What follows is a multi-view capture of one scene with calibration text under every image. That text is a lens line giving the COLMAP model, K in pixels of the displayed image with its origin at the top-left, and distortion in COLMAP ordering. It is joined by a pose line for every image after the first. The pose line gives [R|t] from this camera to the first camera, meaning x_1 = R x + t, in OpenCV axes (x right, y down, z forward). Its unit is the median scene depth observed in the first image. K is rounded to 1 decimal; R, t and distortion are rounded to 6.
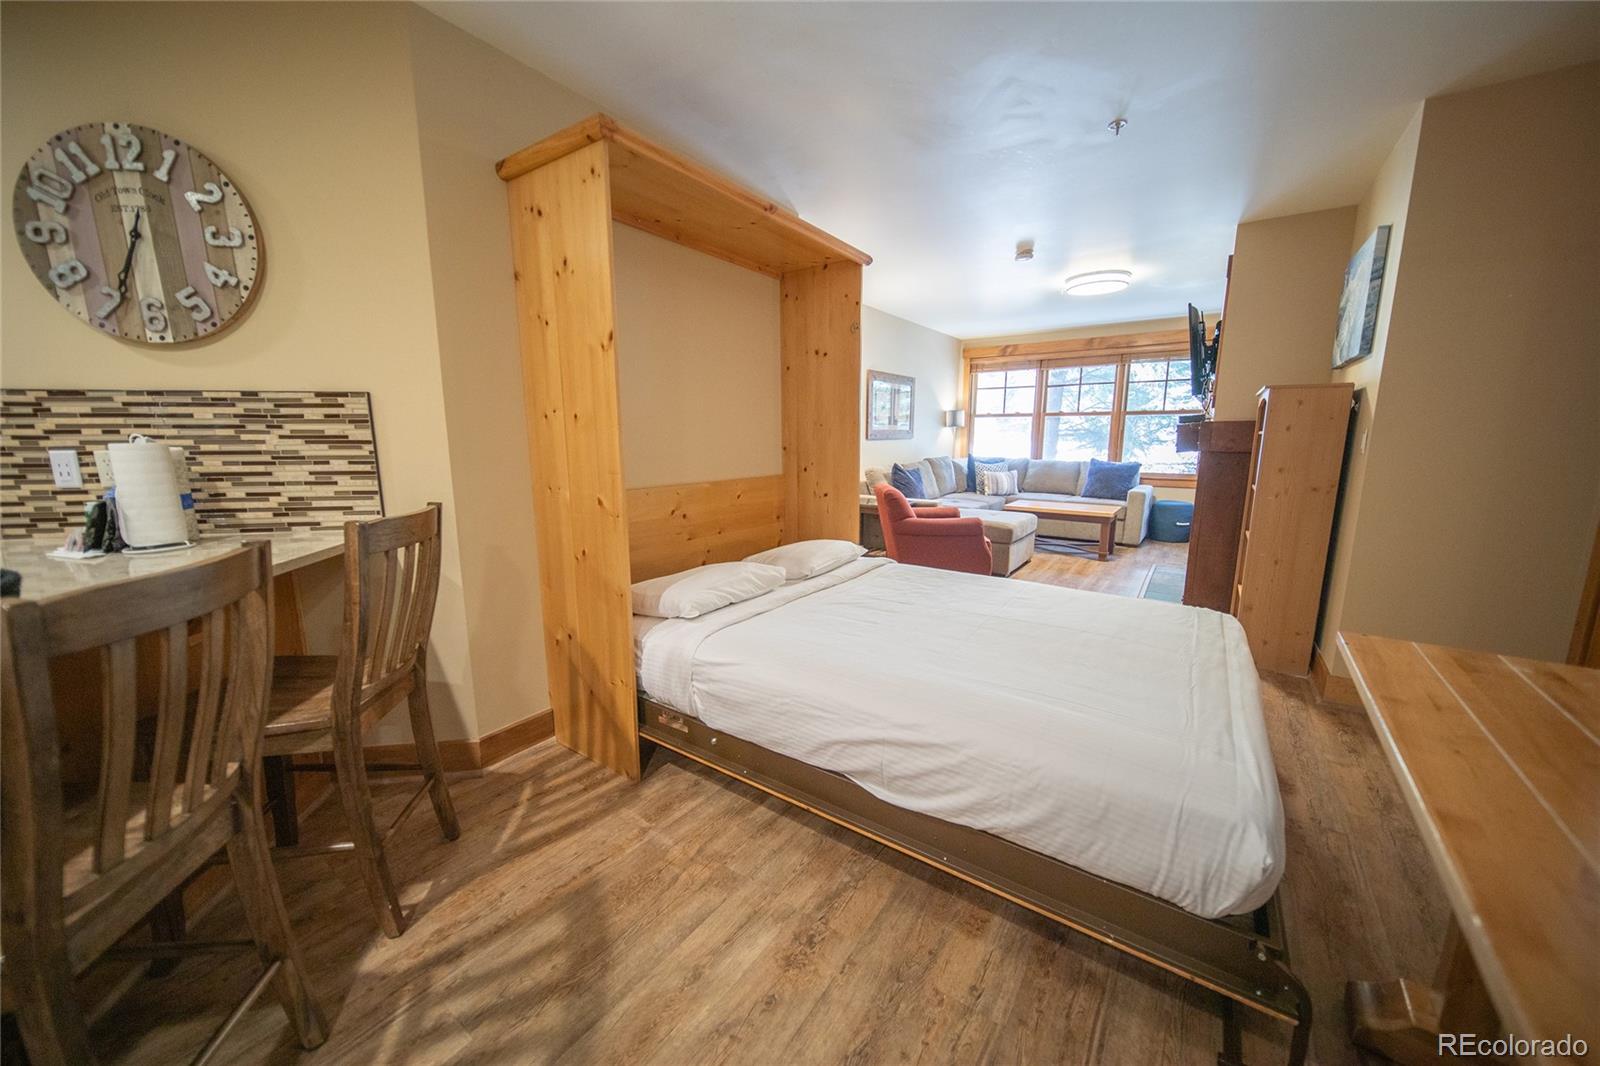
lens RADIAL K [[568.1, 0, 800.0], [0, 568.1, 533.0], [0, 0, 1]] dist [-0.000110, -0.000149]
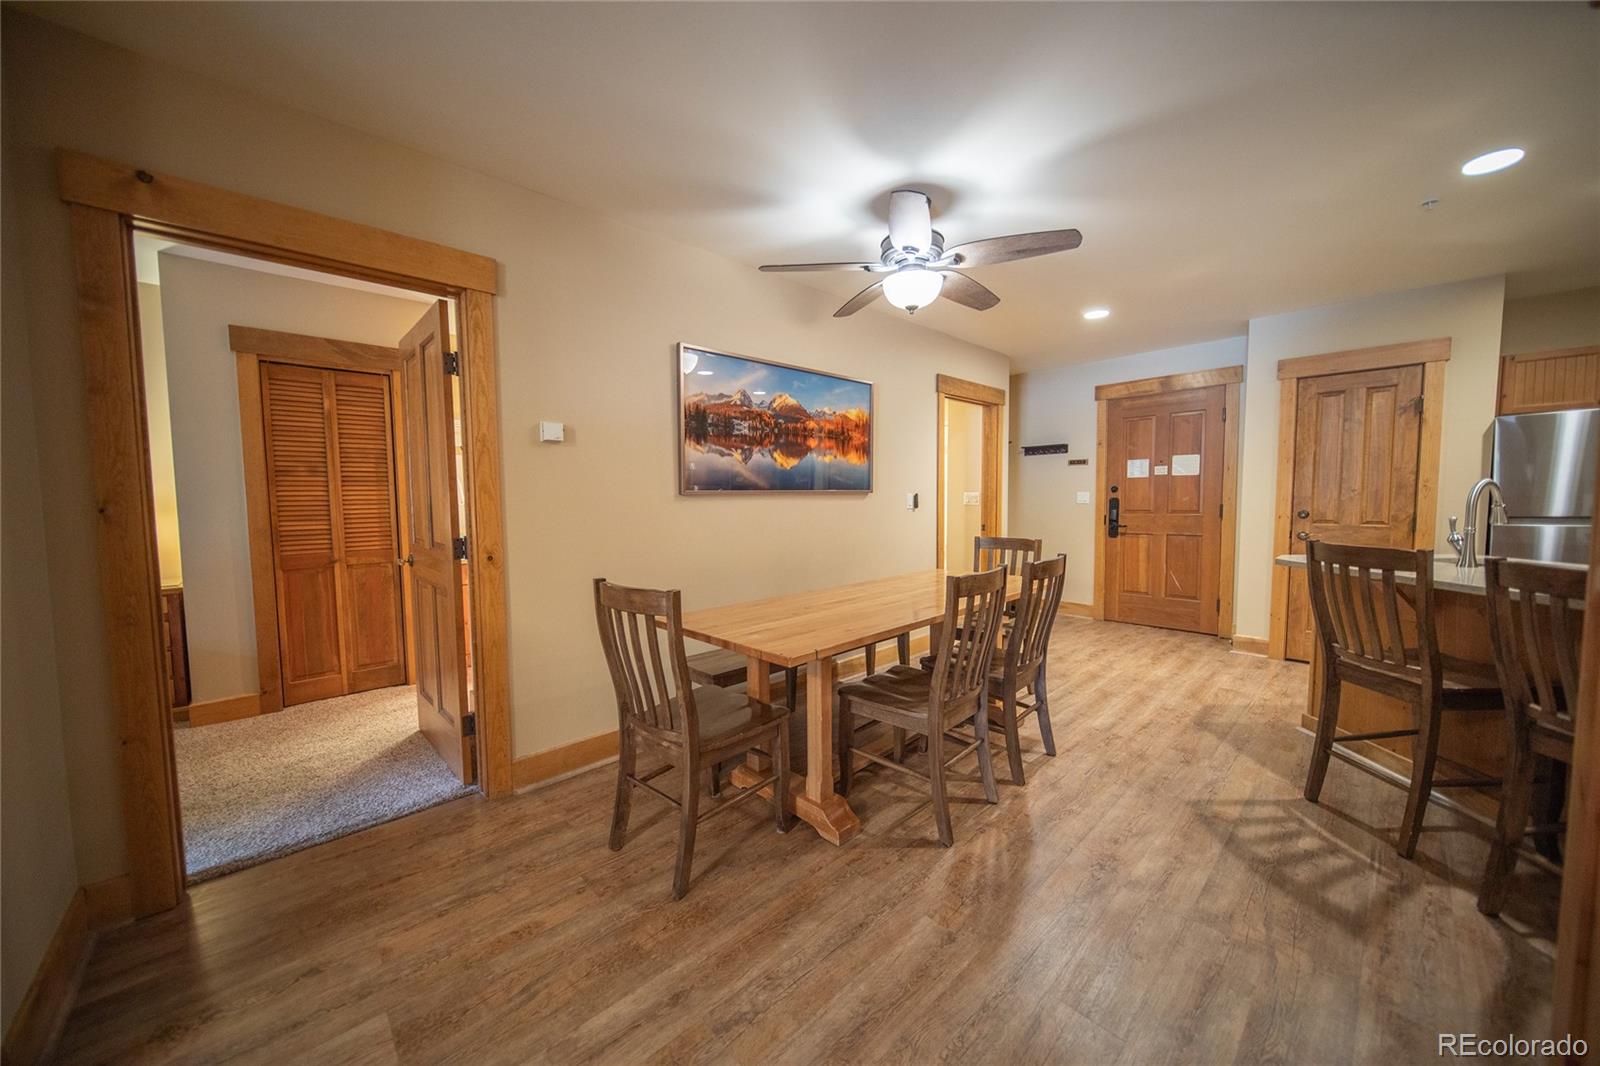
lens RADIAL K [[568.1, 0, 800.0], [0, 568.1, 533.0], [0, 0, 1]] dist [-0.000110, -0.000149]
pose [[-0.981365, -0.000611, 0.192151, 0.234006], [0.044171, 0.972497, 0.228688, -0.198946], [-0.187006, 0.232914, -0.954348, 1.128188]]
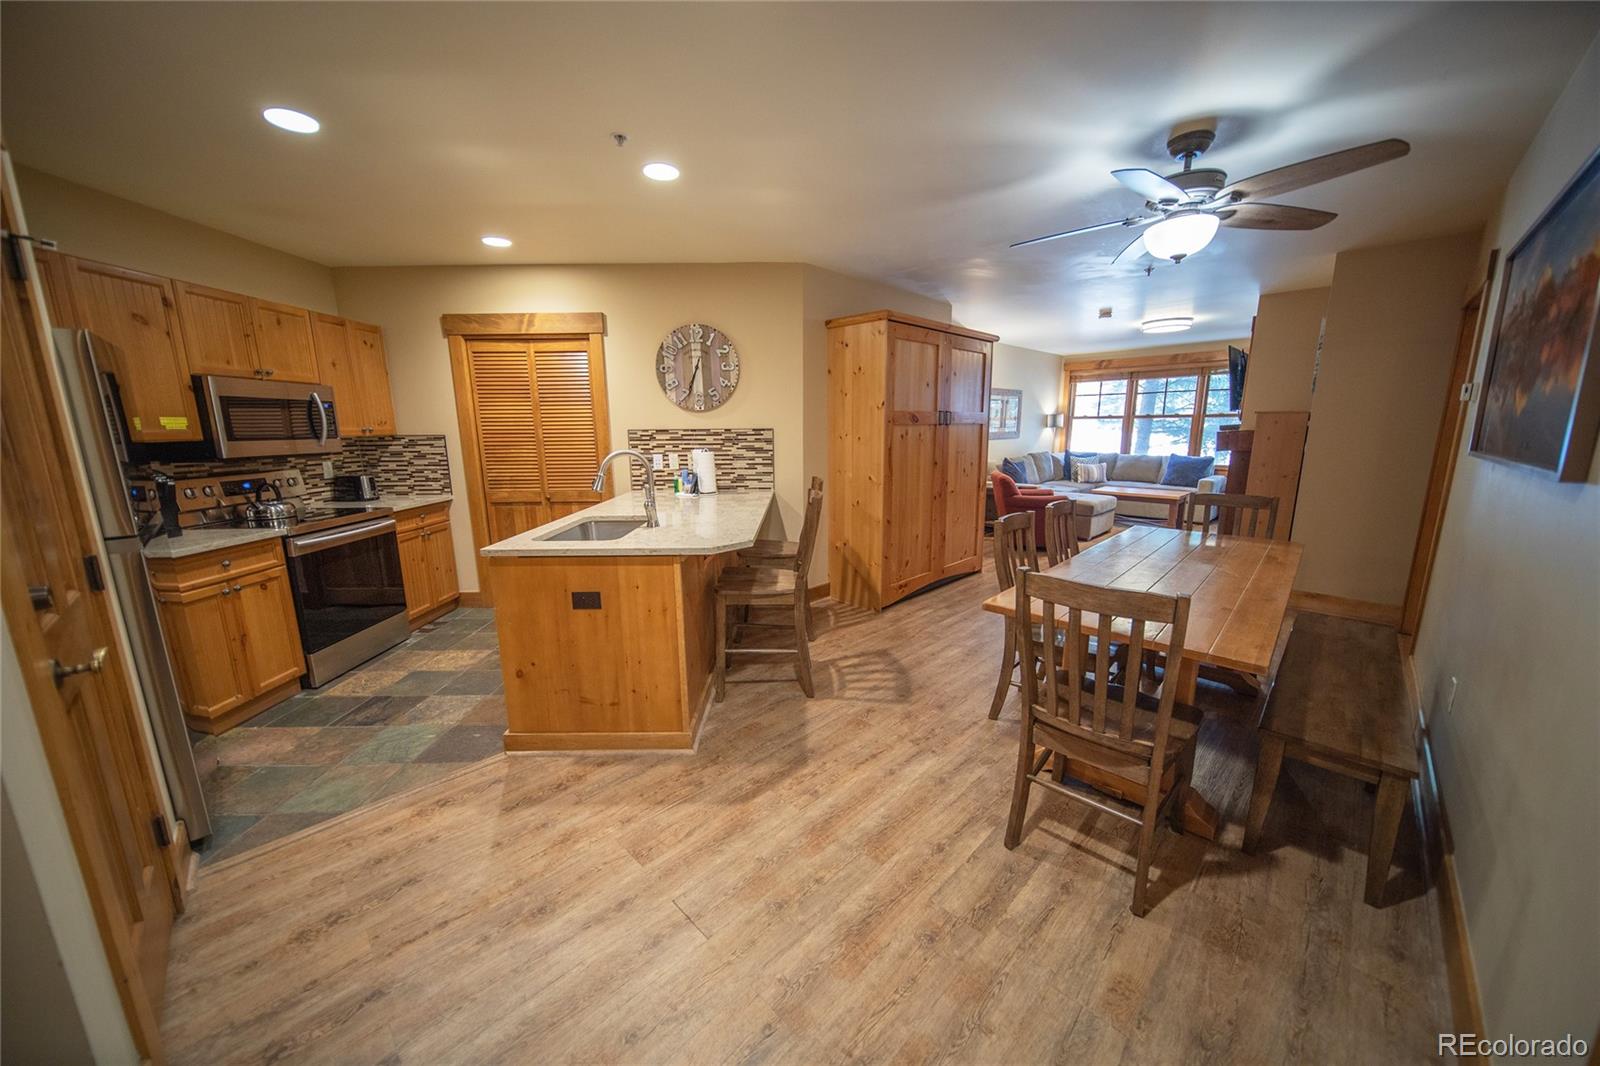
lens RADIAL K [[552.4, 0, 800.0], [0, 552.4, 533.0], [0, 0, 1]] dist [-0.000381, -0.000042]
pose [[0.985202, 0.026166, -0.169386, -0.177157], [-0.022647, 0.999486, 0.022678, 0.078334], [0.169892, -0.018507, 0.985289, -0.778913]]
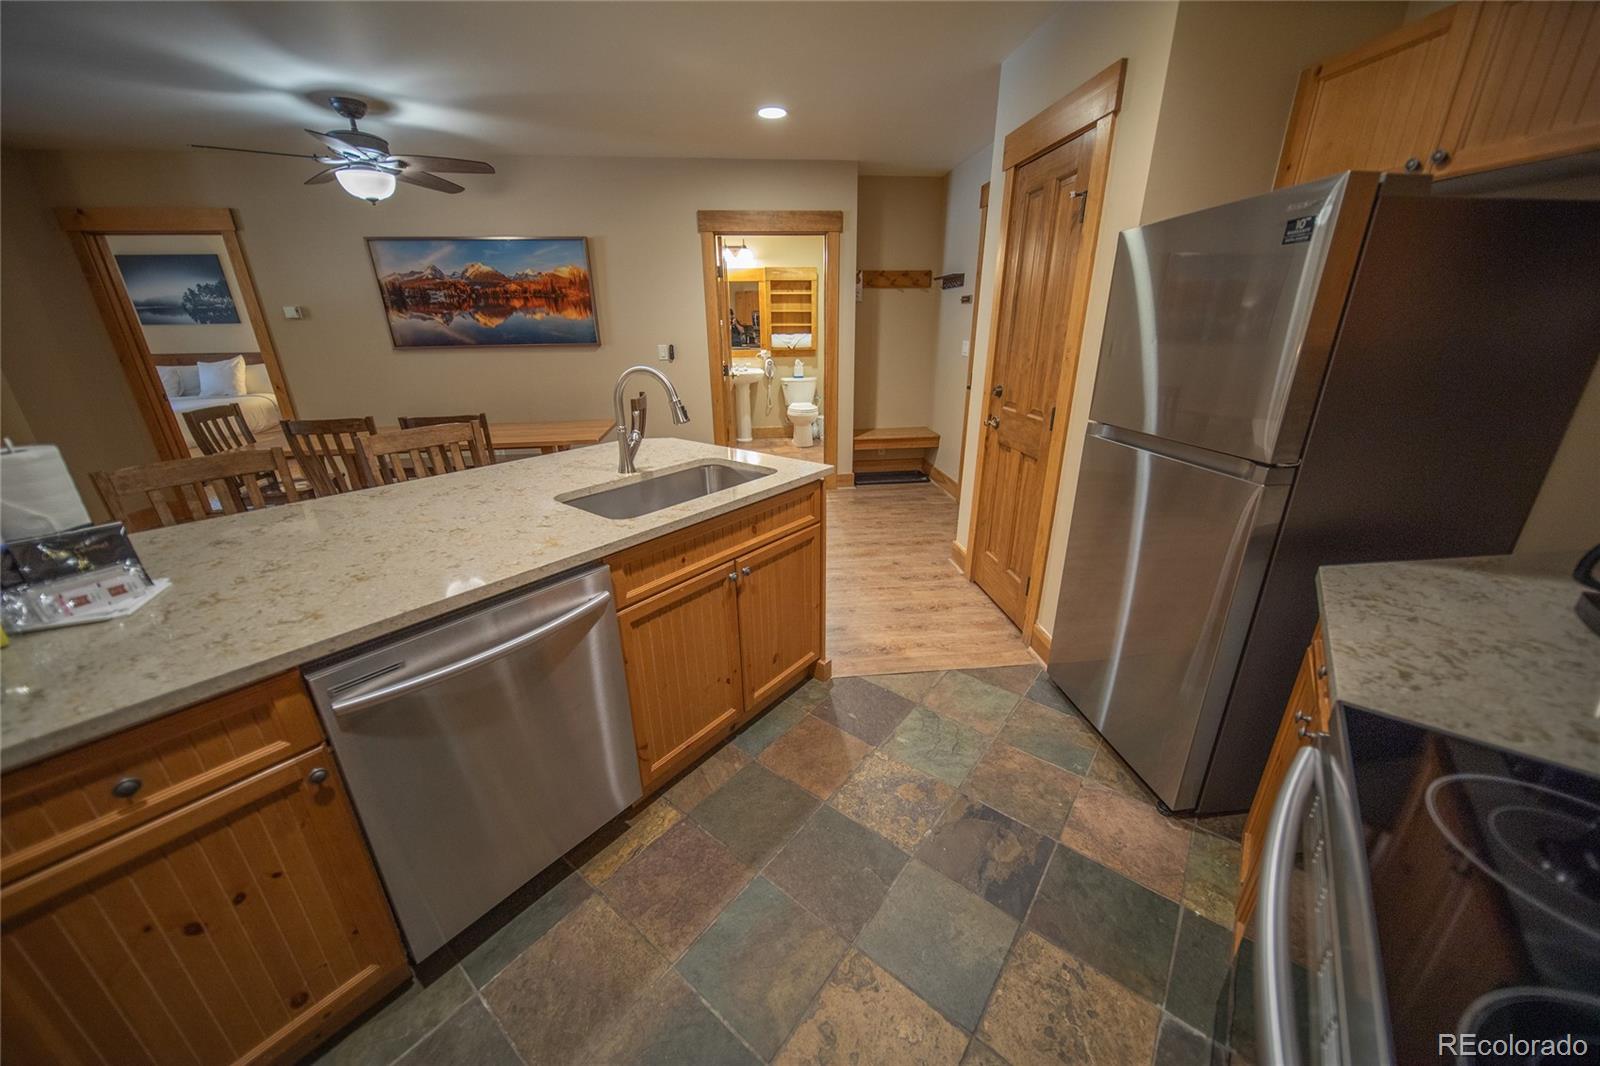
lens RADIAL K [[568.1, 0, 800.0], [0, 568.1, 533.0], [0, 0, 1]] dist [-0.000110, -0.000149]
pose [[-0.660418, -0.253664, 0.706755, -1.269505], [0.142117, 0.881978, 0.449353, -0.137932], [-0.737327, 0.397203, -0.546424, 0.401097]]
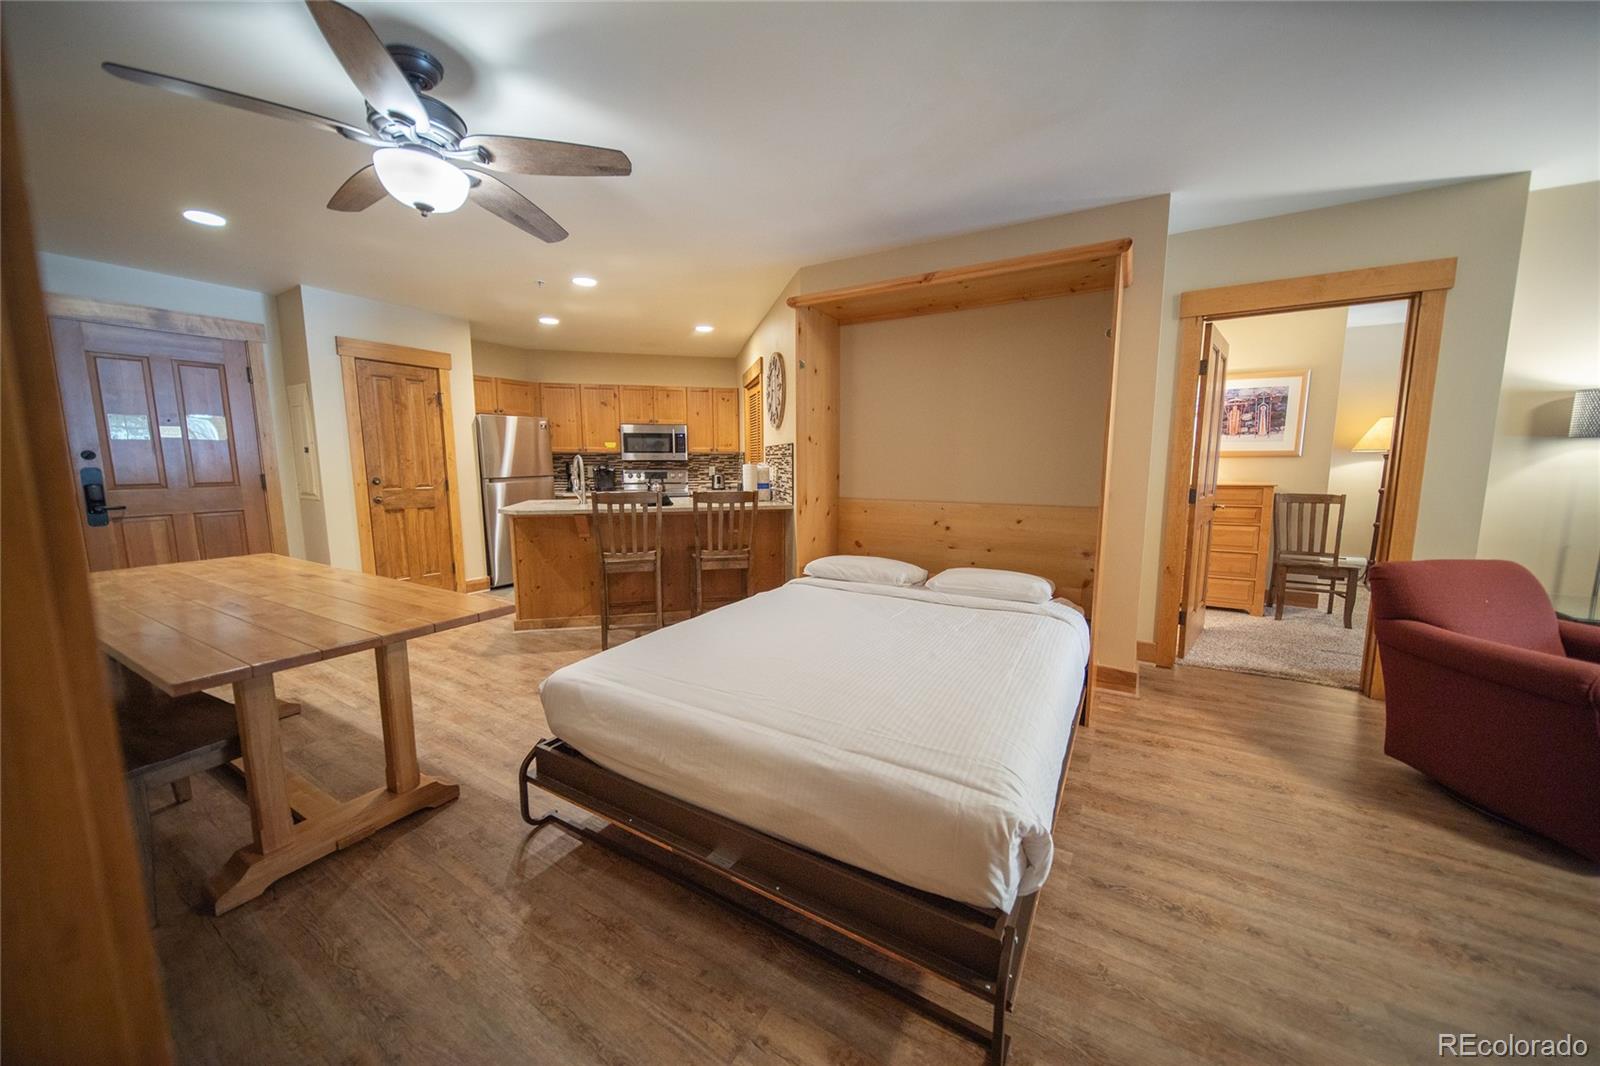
lens RADIAL K [[552.4, 0, 800.0], [0, 552.4, 533.0], [0, 0, 1]] dist [-0.000381, -0.000042]
pose [[0.081685, 0.129978, -0.988146, 0.965019], [-0.168686, 0.978959, 0.114825, -0.103237], [0.982279, 0.157307, 0.101892, 0.571673]]
